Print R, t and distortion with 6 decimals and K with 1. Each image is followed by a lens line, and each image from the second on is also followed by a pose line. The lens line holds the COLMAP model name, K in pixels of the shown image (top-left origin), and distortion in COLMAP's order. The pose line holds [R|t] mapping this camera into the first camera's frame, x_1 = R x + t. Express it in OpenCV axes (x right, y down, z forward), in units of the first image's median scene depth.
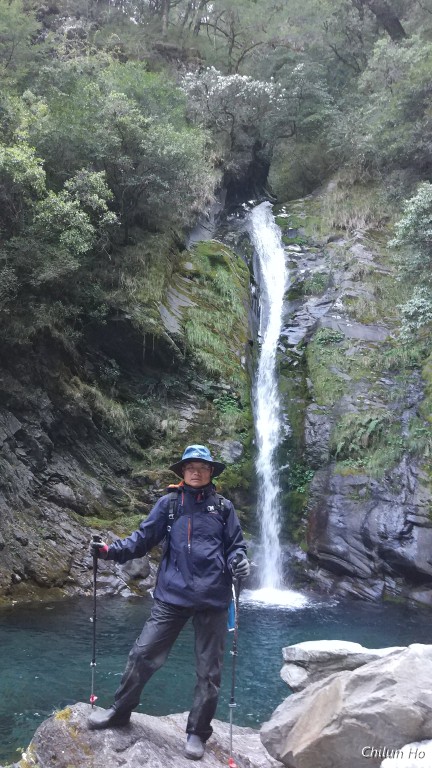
lens RADIAL K [[524.3, 0, 206.2], [0, 524.3, 394.2], [0, 0, 1]] dist [0.097363, -0.086943]
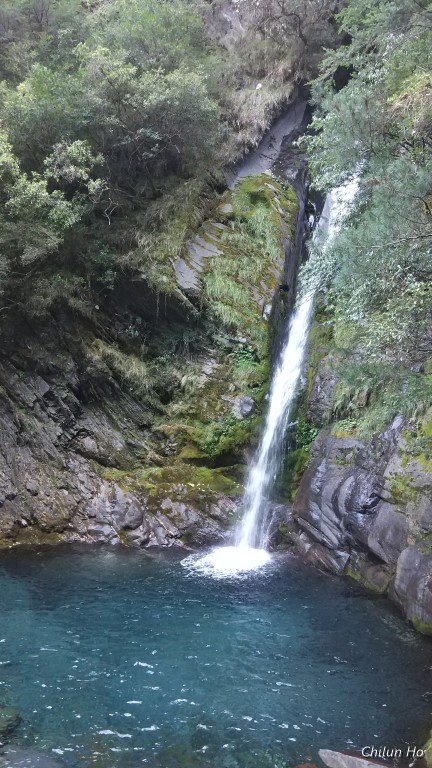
lens RADIAL K [[519.3, 0, 218.3], [0, 519.3, 383.2], [0, 0, 1]] dist [0.084047, -0.061251]
pose [[0.935094, -0.015971, -0.354040, 0.356343], [0.065705, 0.989478, 0.128905, -0.065586], [0.348256, -0.143801, 0.926304, 0.082199]]
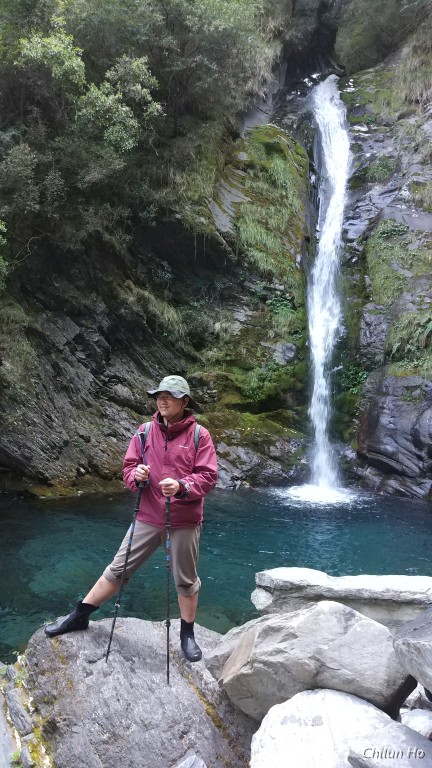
lens RADIAL K [[522.3, 0, 219.6], [0, 522.3, 373.4], [0, 0, 1]] dist [0.083928, -0.067856]
pose [[0.994352, -0.002992, -0.106087, 0.031515], [0.020161, 0.986727, 0.161132, -0.016093], [0.104197, -0.162361, 0.981215, 0.002493]]
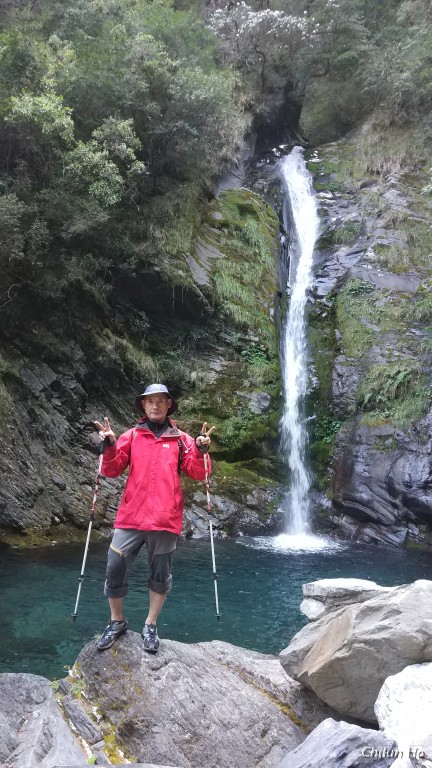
lens RADIAL K [[519.9, 0, 212.3], [0, 519.9, 384.1], [0, 0, 1]] dist [0.100806, -0.081020]
pose [[0.999040, 0.001721, -0.043763, 0.000991], [0.001544, 0.997223, 0.074455, -0.002024], [0.043769, -0.074451, 0.996264, -0.008149]]
